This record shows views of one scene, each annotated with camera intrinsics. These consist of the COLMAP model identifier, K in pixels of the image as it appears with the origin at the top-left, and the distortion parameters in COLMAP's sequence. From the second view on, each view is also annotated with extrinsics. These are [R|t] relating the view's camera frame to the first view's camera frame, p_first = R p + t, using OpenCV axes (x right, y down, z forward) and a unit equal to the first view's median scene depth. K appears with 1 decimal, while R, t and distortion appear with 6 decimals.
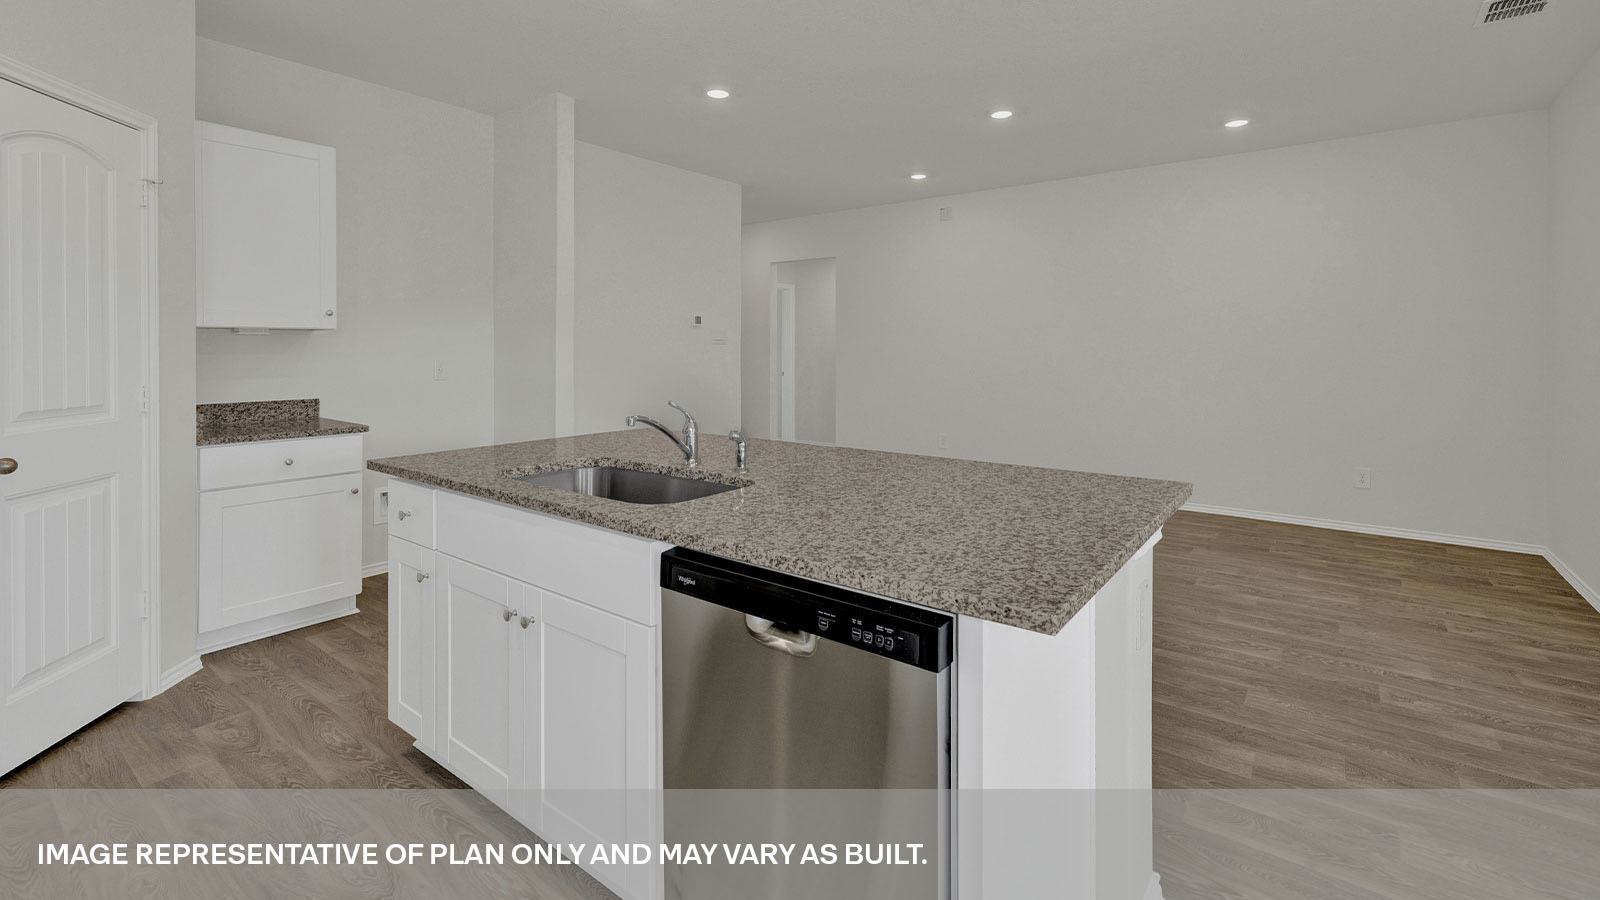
lens RADIAL K [[698.7, 0, 794.3], [0, 698.7, 354.8], [0, 0, 1]] dist [0.002354, 0.000201]
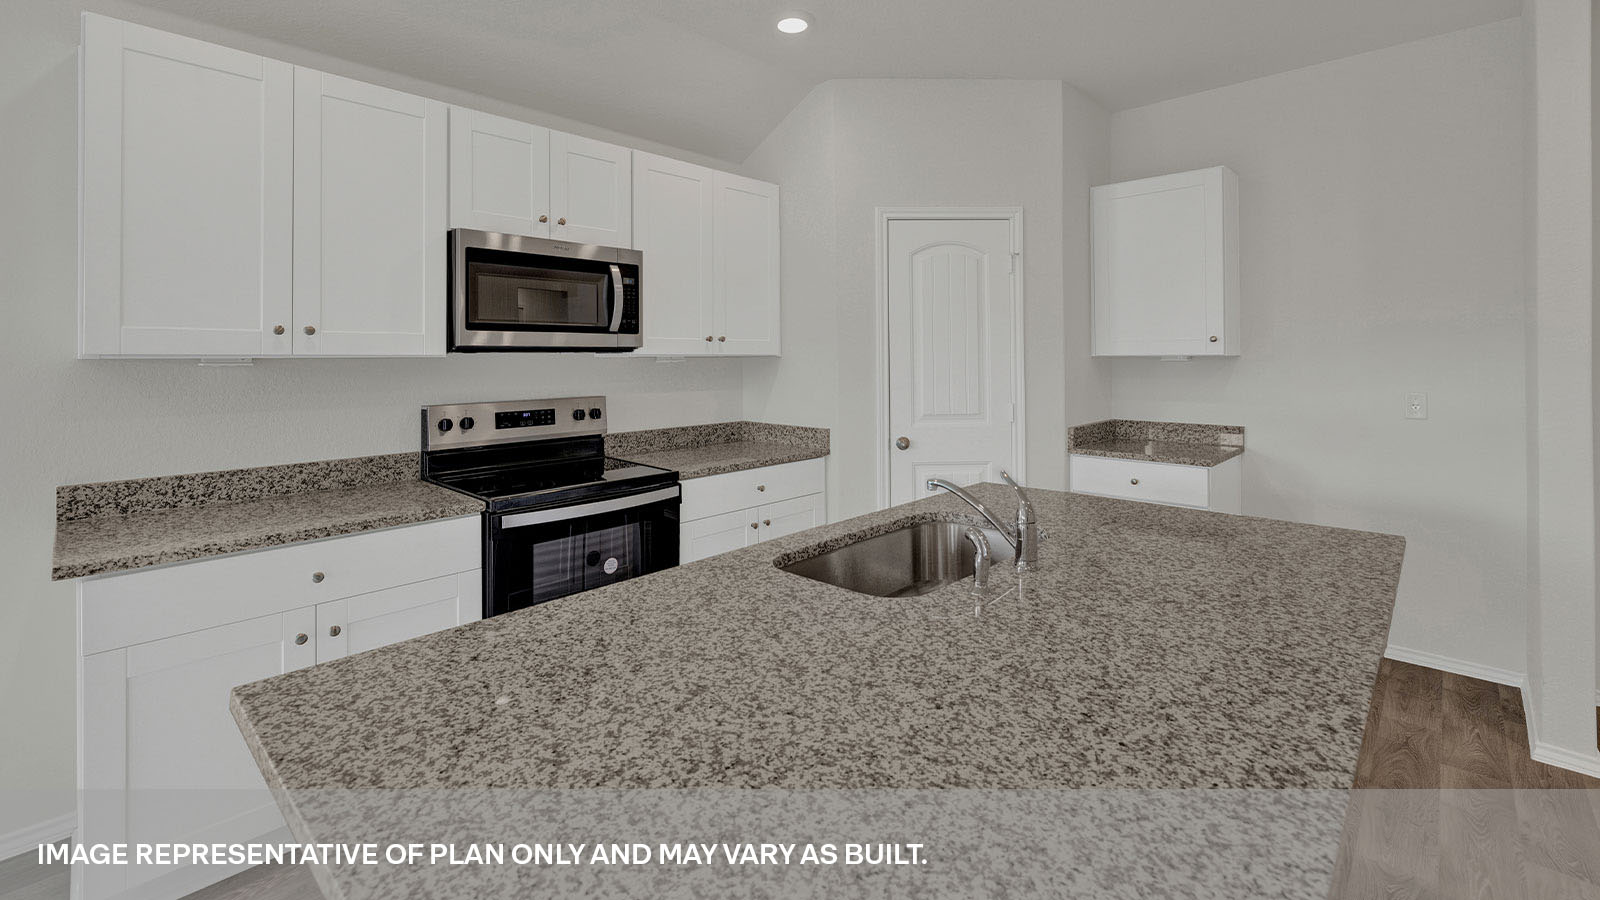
lens RADIAL K [[698.7, 0, 794.3], [0, 698.7, 354.8], [0, 0, 1]] dist [0.002354, 0.000201]
pose [[-0.086922, 0.000612, -0.996215, 0.486636], [-0.004192, 0.999991, 0.000980, -0.049993], [0.996206, 0.004262, -0.086919, 0.681552]]
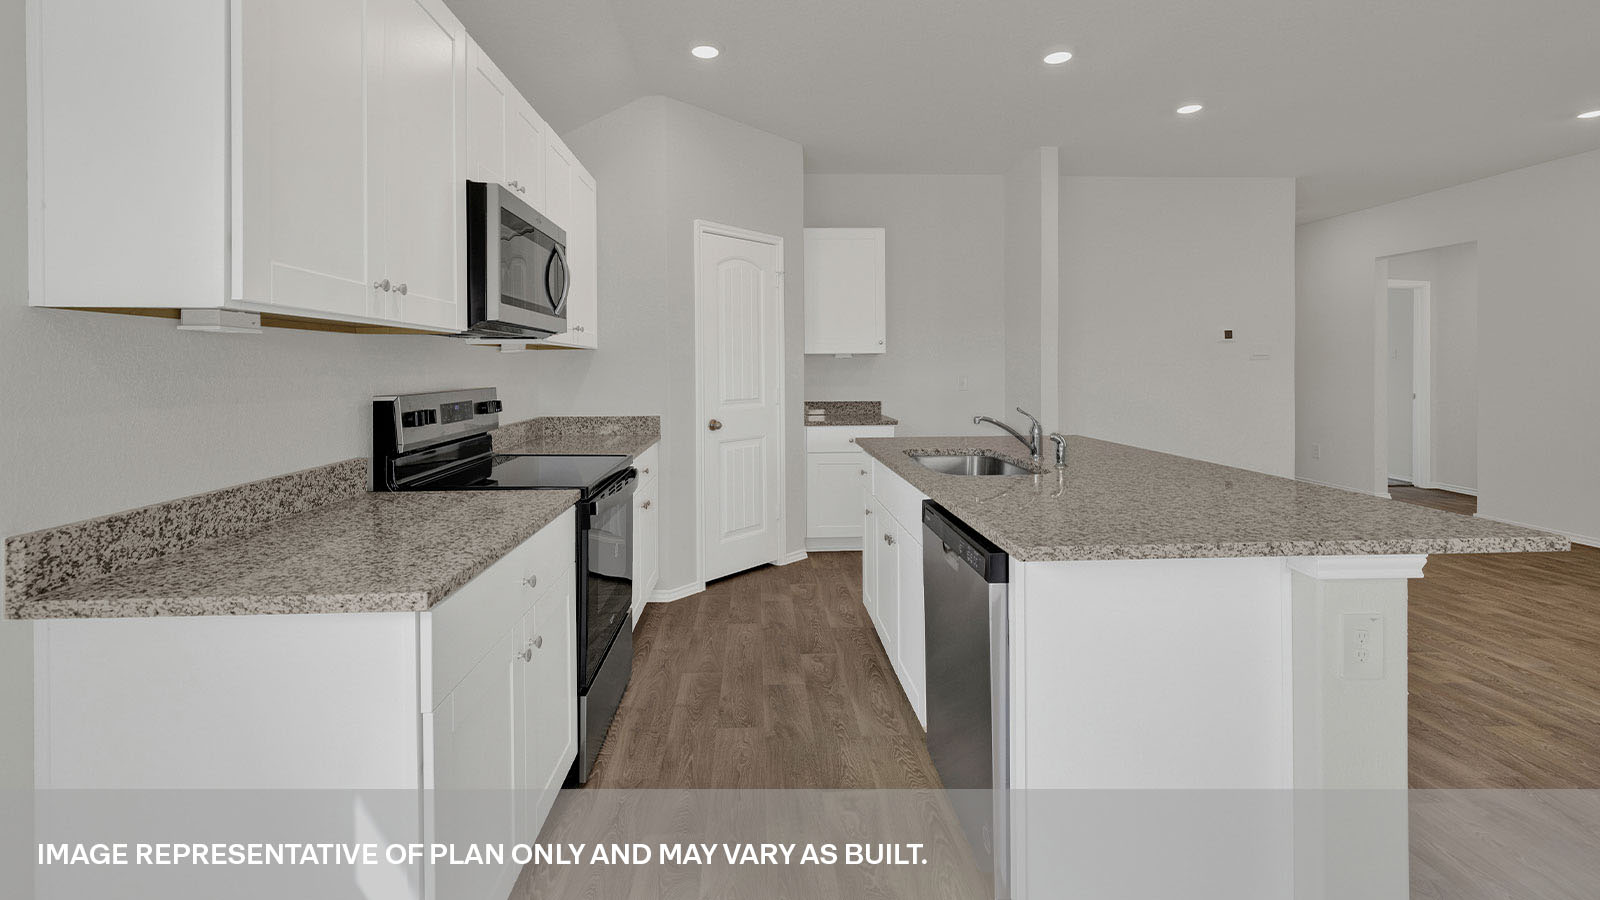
lens RADIAL K [[690.3, 0, 793.2], [0, 690.3, 377.2], [0, 0, 1]] dist [0.002211, 0.000715]
pose [[0.655685, 0.008441, -0.754987, 0.413261], [-0.001310, 0.999949, 0.010043, -0.001746], [0.755033, -0.005596, 0.655663, -0.115035]]
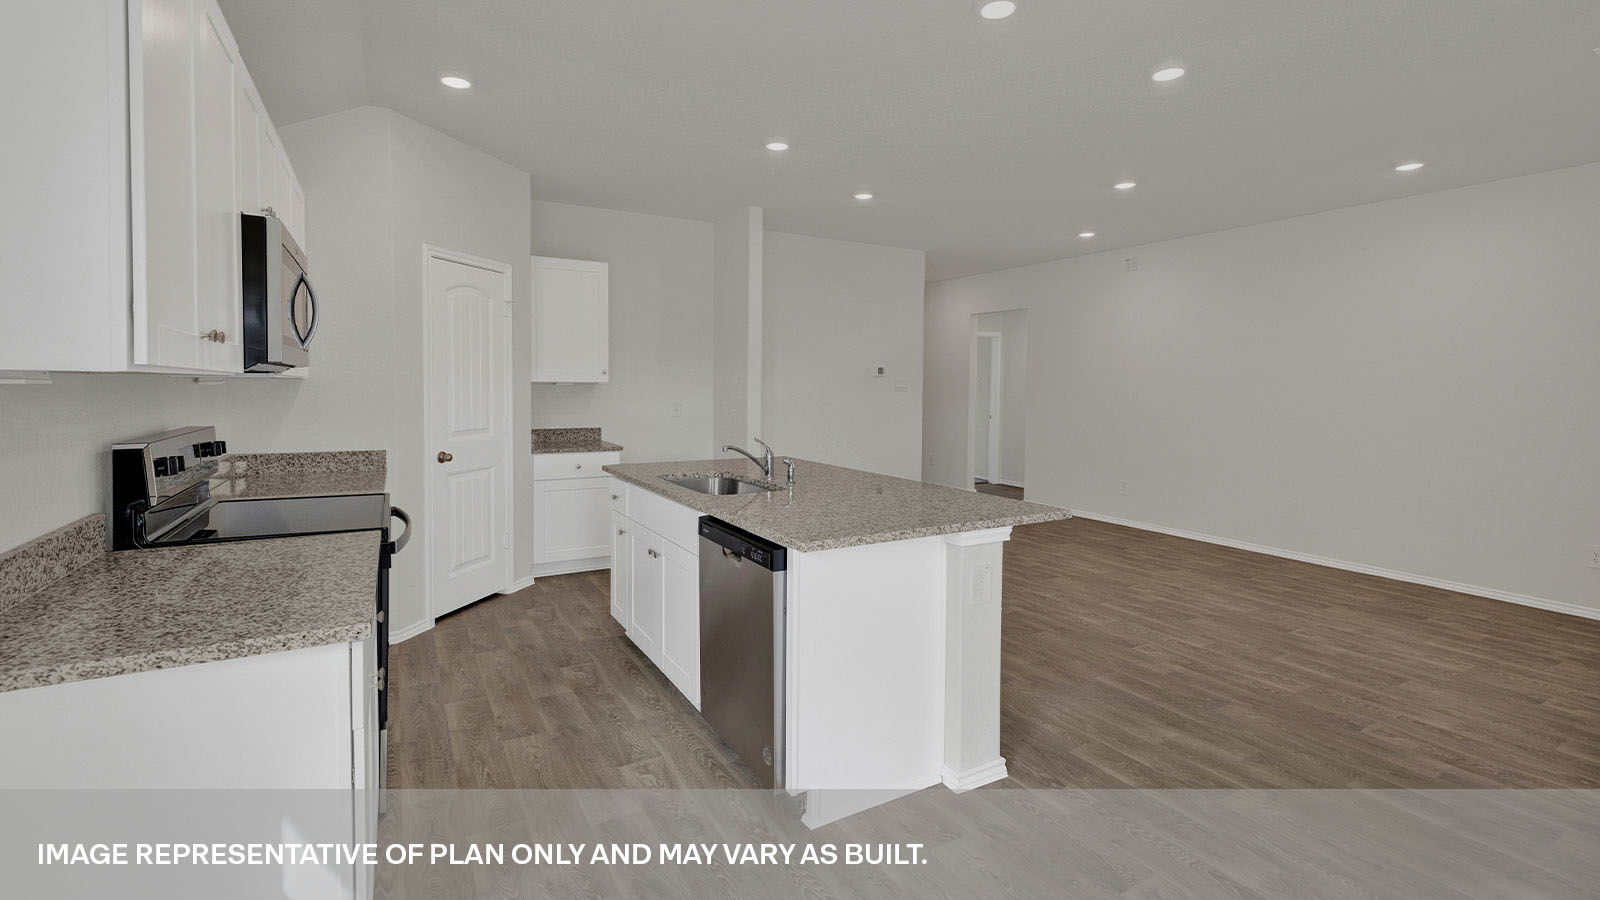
lens RADIAL K [[700.3, 0, 795.3], [0, 700.3, 417.9], [0, 0, 1]] dist [-0.000209, 0.000645]
pose [[0.925198, 0.027774, -0.378466, 0.412678], [-0.013539, 0.999099, 0.040223, -0.036099], [0.379242, -0.032090, 0.924741, -0.353897]]
